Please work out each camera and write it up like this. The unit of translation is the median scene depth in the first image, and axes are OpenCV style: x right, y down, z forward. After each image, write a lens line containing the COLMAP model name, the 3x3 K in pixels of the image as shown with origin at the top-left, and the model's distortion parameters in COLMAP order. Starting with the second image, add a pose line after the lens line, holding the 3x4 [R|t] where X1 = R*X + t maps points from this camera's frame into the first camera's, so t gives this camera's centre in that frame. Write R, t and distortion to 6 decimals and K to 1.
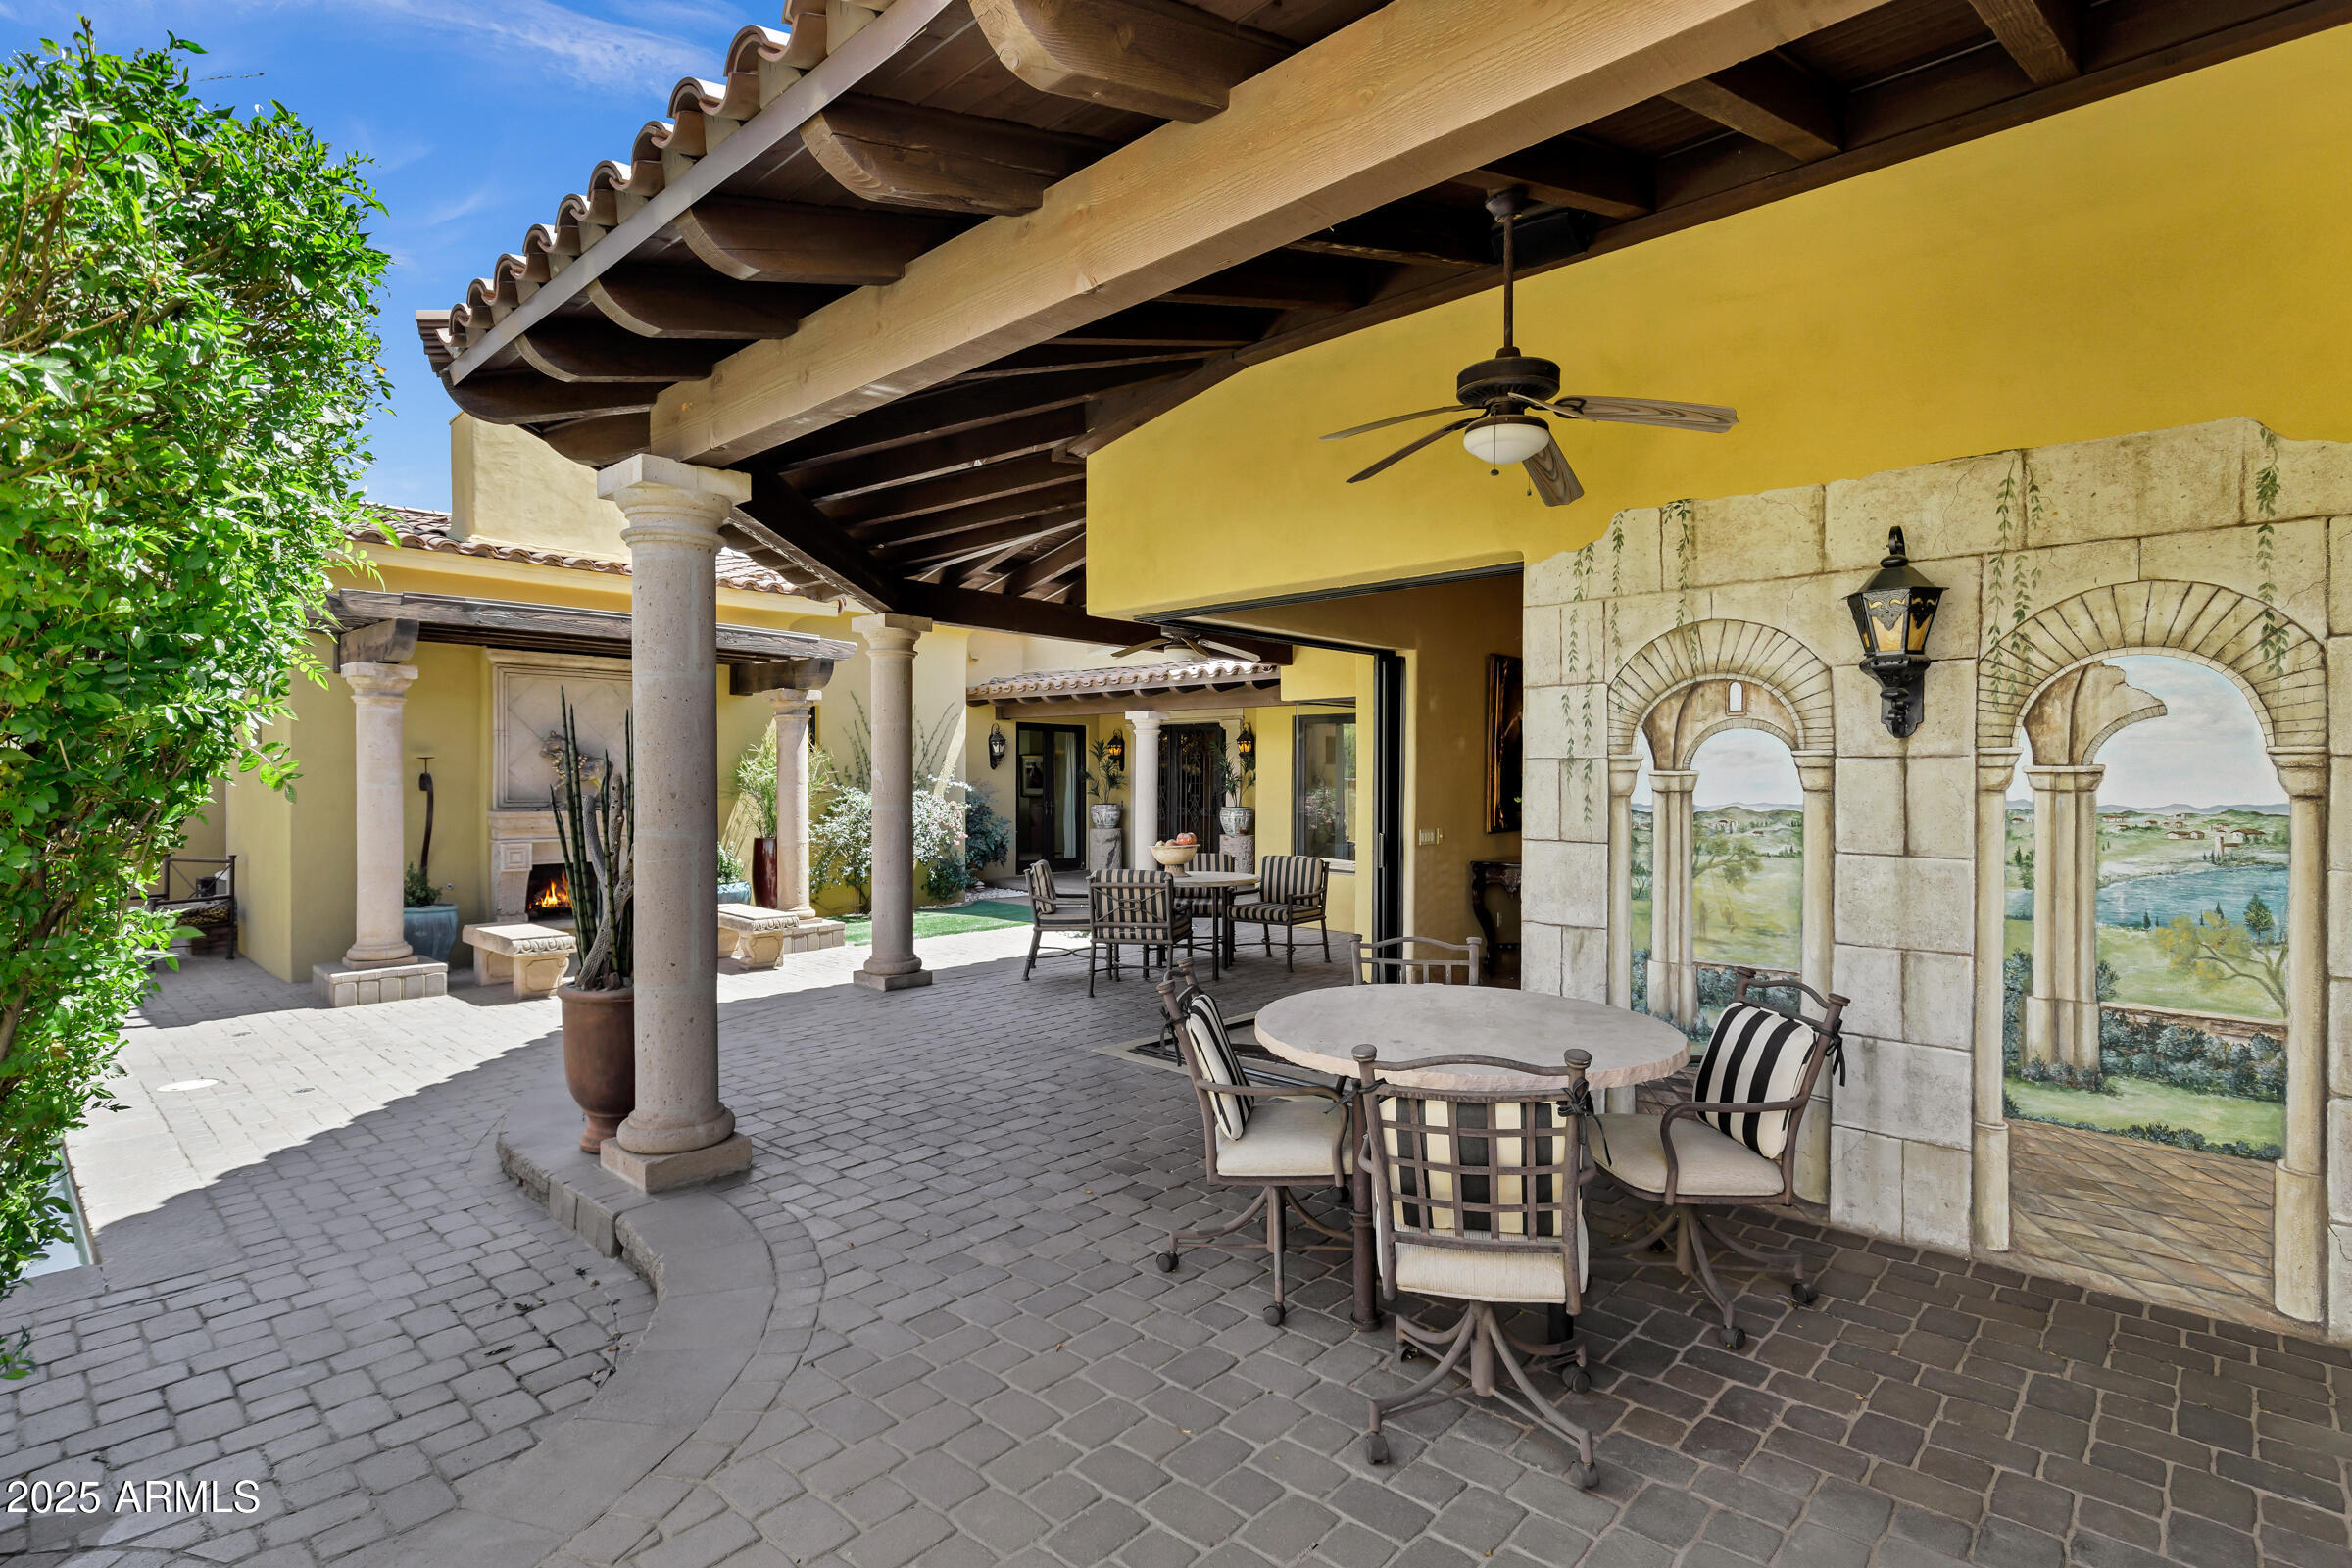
lens RADIAL K [[1147.9, 0, 1176.0], [0, 1147.9, 784.0], [0, 0, 1]] dist [-0.000665, 0.000125]
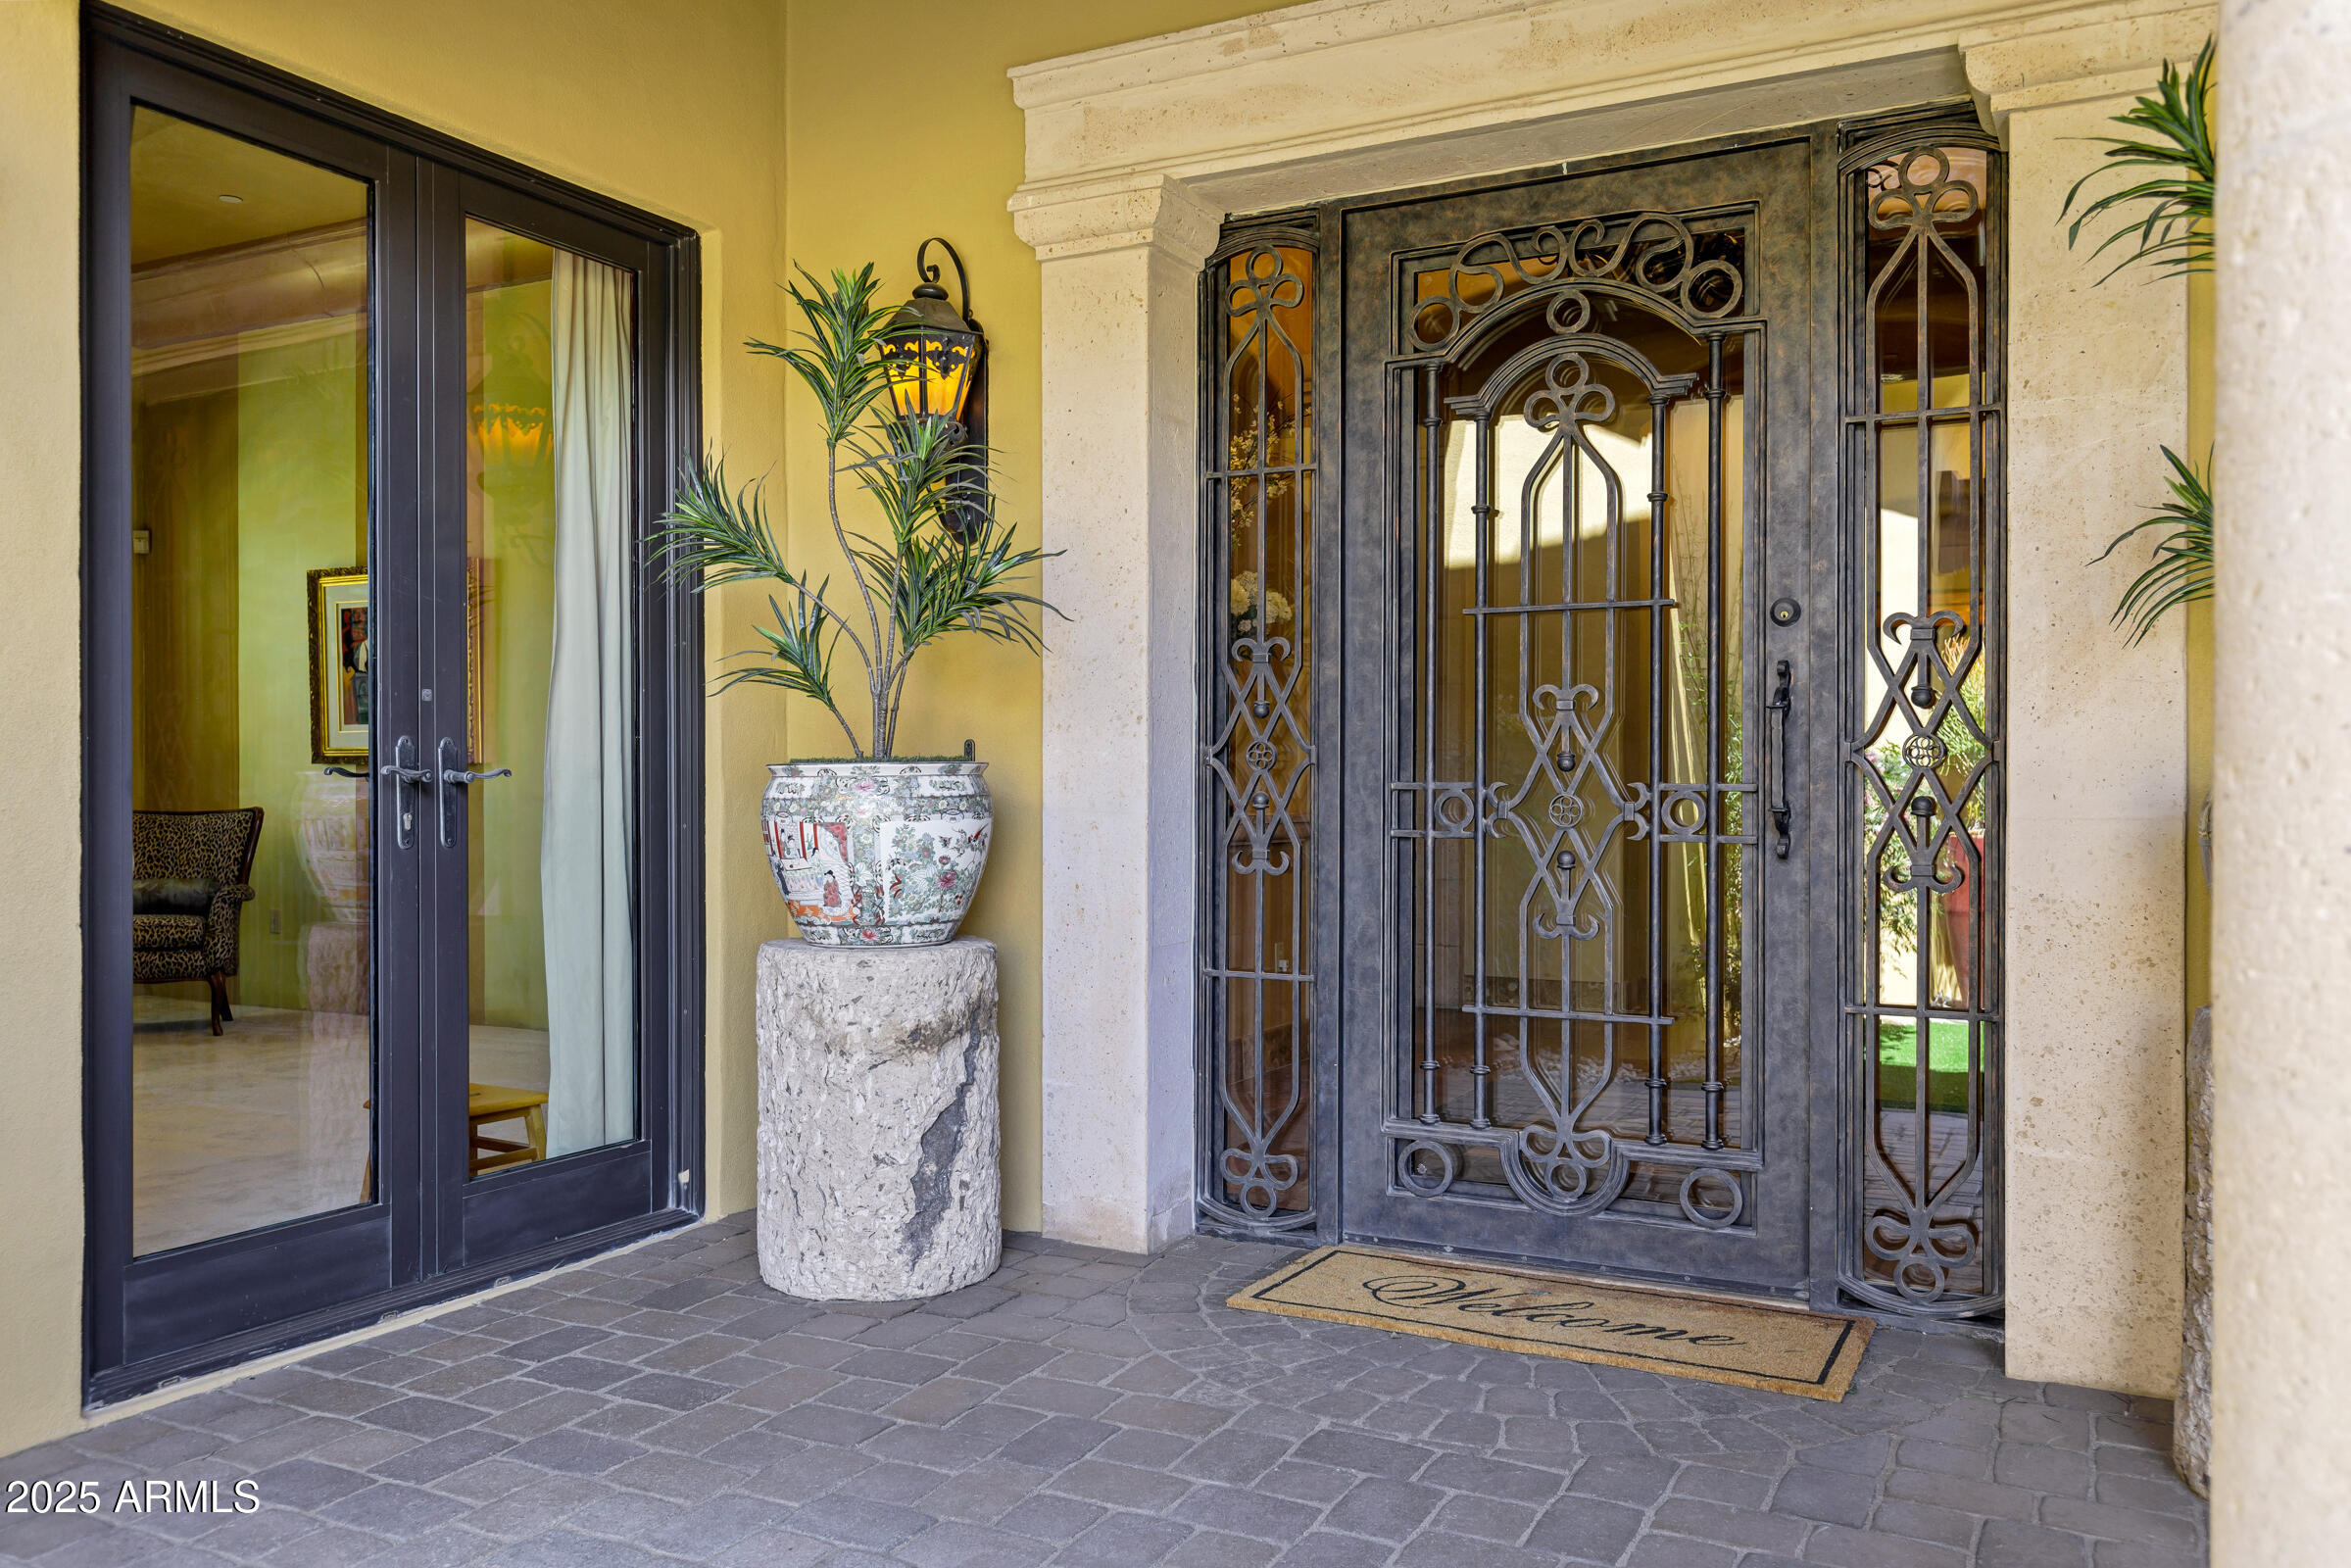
lens RADIAL K [[1754.6, 0, 1175.5], [0, 1754.6, 784.0], [0, 0, 1]] dist [0.008616, 0.002966]
pose [[0.964412, -0.002715, 0.264389, -0.097128], [0.003956, 0.999984, -0.004159, 0.025304], [-0.264373, 0.005057, 0.964407, 0.938153]]
